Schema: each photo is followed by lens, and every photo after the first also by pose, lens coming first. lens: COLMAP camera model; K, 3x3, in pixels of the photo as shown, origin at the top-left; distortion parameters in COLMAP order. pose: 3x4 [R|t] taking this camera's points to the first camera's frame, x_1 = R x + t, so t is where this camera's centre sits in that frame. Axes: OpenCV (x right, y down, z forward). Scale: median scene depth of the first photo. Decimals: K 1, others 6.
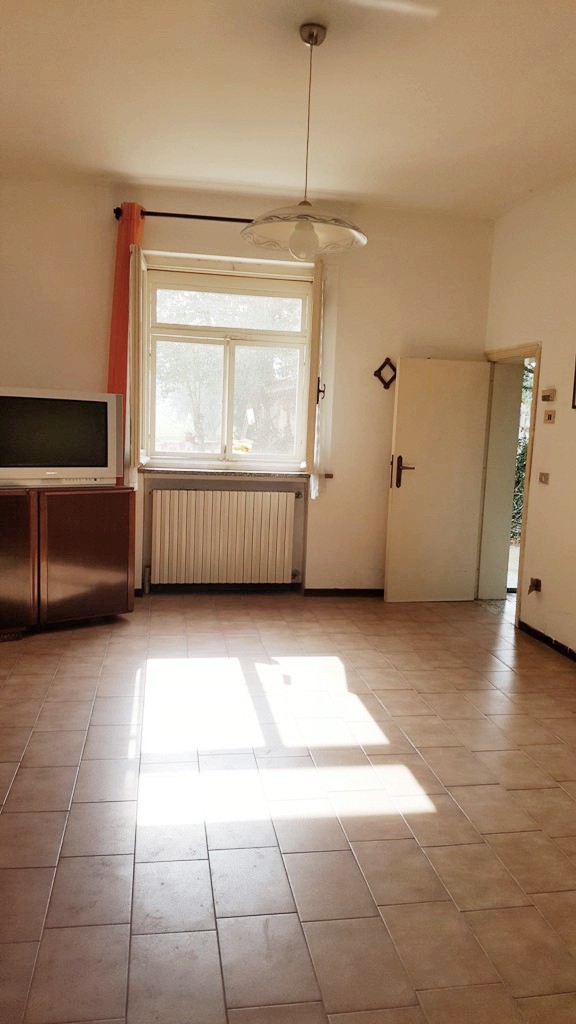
lens RADIAL K [[777.7, 0, 288.0], [0, 777.7, 512.0], [0, 0, 1]] dist [0.097794, -0.300747]
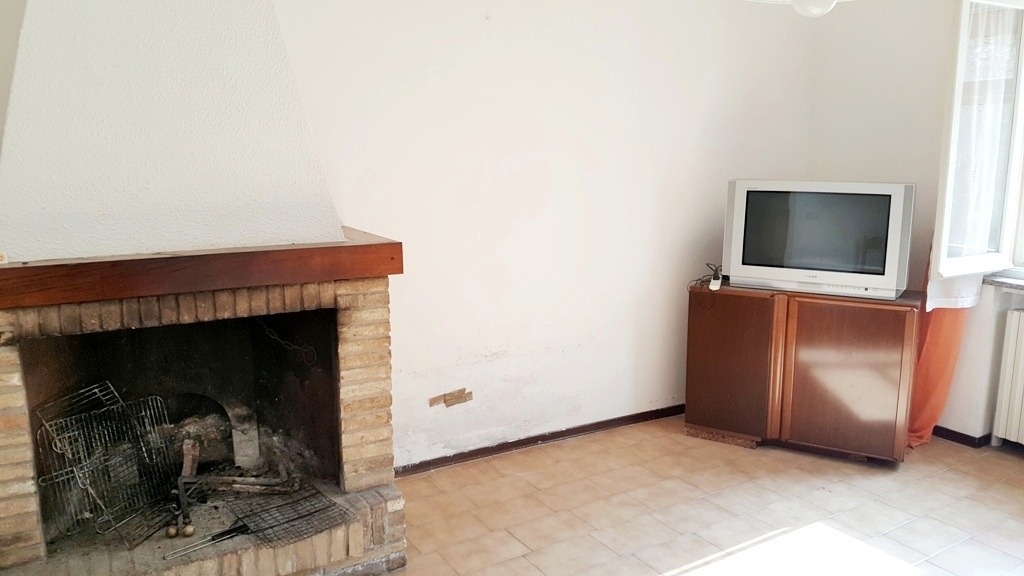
lens RADIAL K [[777.7, 0, 512.0], [0, 777.7, 288.0], [0, 0, 1]] dist [0.097794, -0.300747]
pose [[0.386219, 0.125112, -0.913883, 0.374525], [-0.098900, 0.990664, 0.093827, -0.086576], [0.917090, 0.054145, 0.394986, 0.350806]]
